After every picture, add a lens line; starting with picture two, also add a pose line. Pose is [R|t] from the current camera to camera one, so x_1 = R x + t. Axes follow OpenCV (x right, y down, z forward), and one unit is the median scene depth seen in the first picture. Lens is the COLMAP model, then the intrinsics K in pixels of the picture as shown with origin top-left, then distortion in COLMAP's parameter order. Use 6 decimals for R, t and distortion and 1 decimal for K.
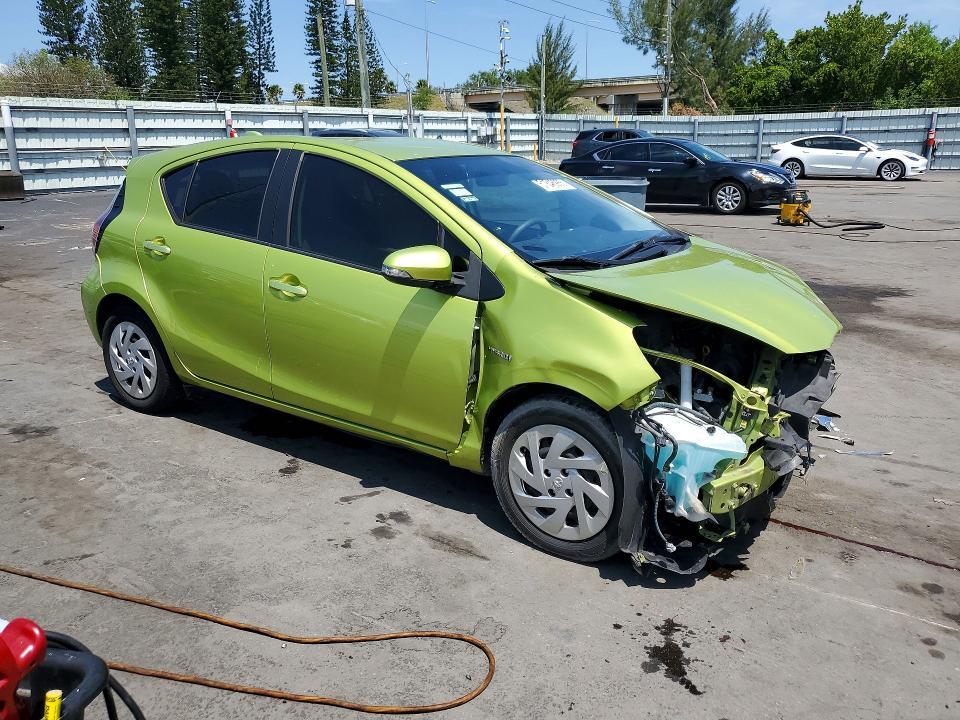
lens RADIAL K [[750.4, 0, 477.1], [0, 750.4, 343.4], [0, 0, 1]] dist [-0.028403, 0.069319]
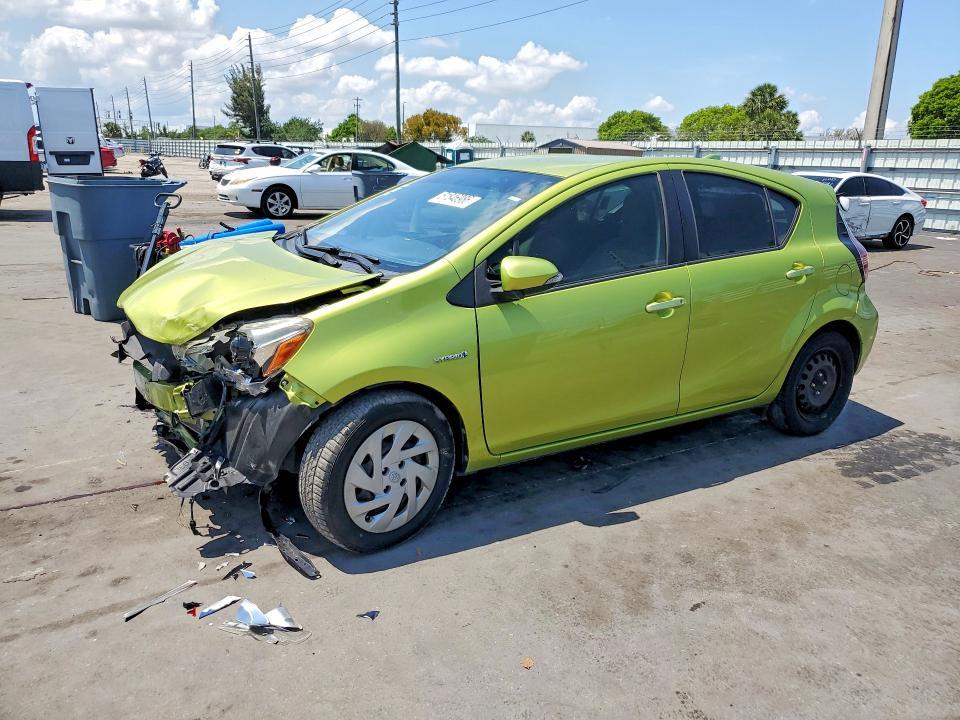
lens RADIAL K [[740.9, 0, 460.6], [0, 740.9, 360.8], [0, 0, 1]] dist [-0.006019, 0.032290]
pose [[-0.421669, 0.223743, -0.878712, 0.160773], [-0.266882, 0.895529, 0.356094, -0.060096], [0.866585, 0.384666, -0.317904, 0.233323]]
